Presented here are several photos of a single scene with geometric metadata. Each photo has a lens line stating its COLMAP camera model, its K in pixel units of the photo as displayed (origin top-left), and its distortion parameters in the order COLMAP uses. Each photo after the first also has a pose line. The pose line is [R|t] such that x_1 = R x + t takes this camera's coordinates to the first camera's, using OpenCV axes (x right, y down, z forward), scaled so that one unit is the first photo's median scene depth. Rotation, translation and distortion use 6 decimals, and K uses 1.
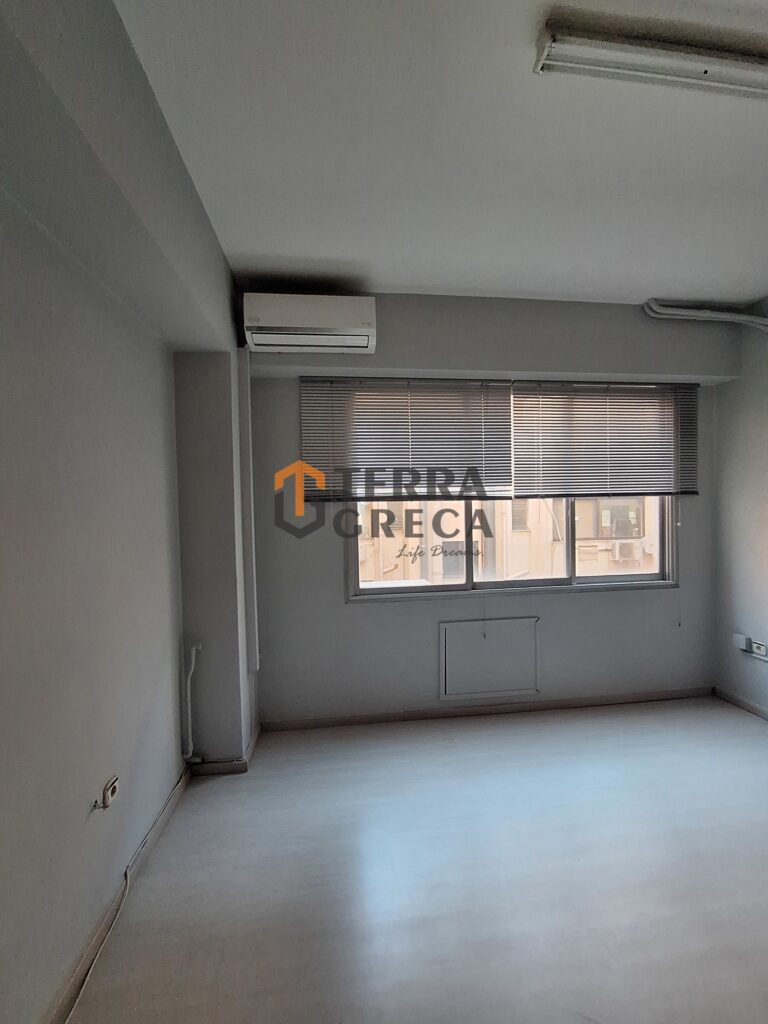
lens RADIAL K [[408.3, 0, 385.4], [0, 408.3, 517.1], [0, 0, 1]] dist [-0.001751, 0.000206]
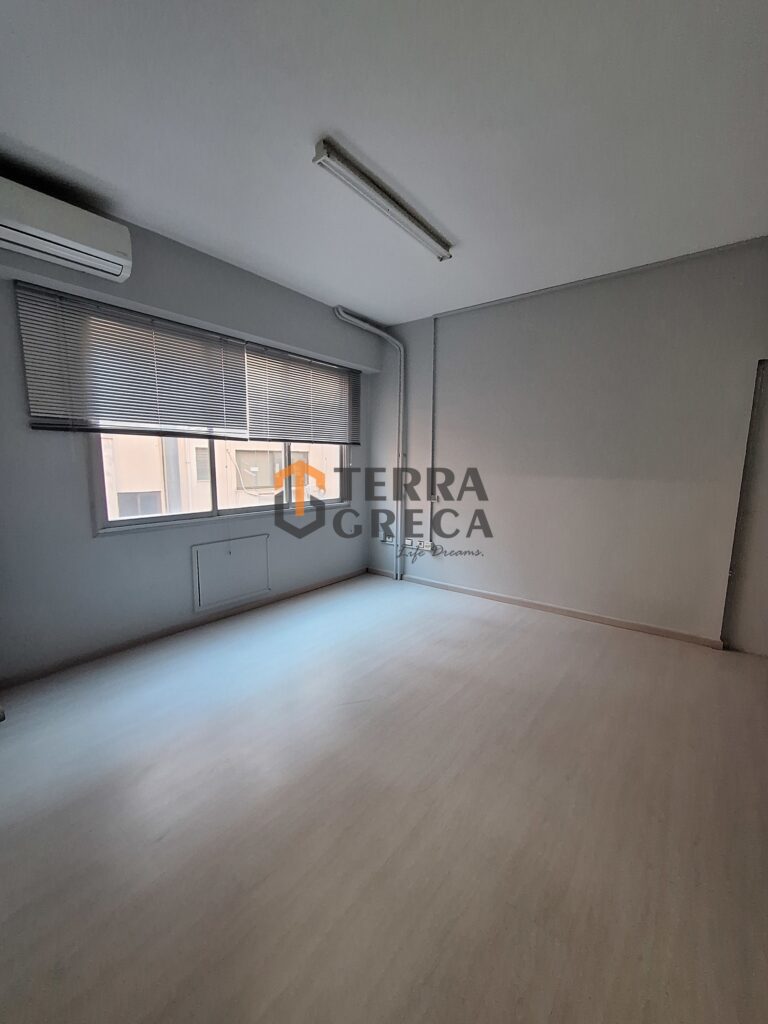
lens RADIAL K [[408.3, 0, 385.4], [0, 408.3, 517.1], [0, 0, 1]] dist [-0.001751, 0.000206]
pose [[0.710436, -0.071311, 0.700139, -0.273282], [-0.004883, 0.994330, 0.106231, 0.052858], [-0.703745, -0.078889, 0.706059, -0.181398]]
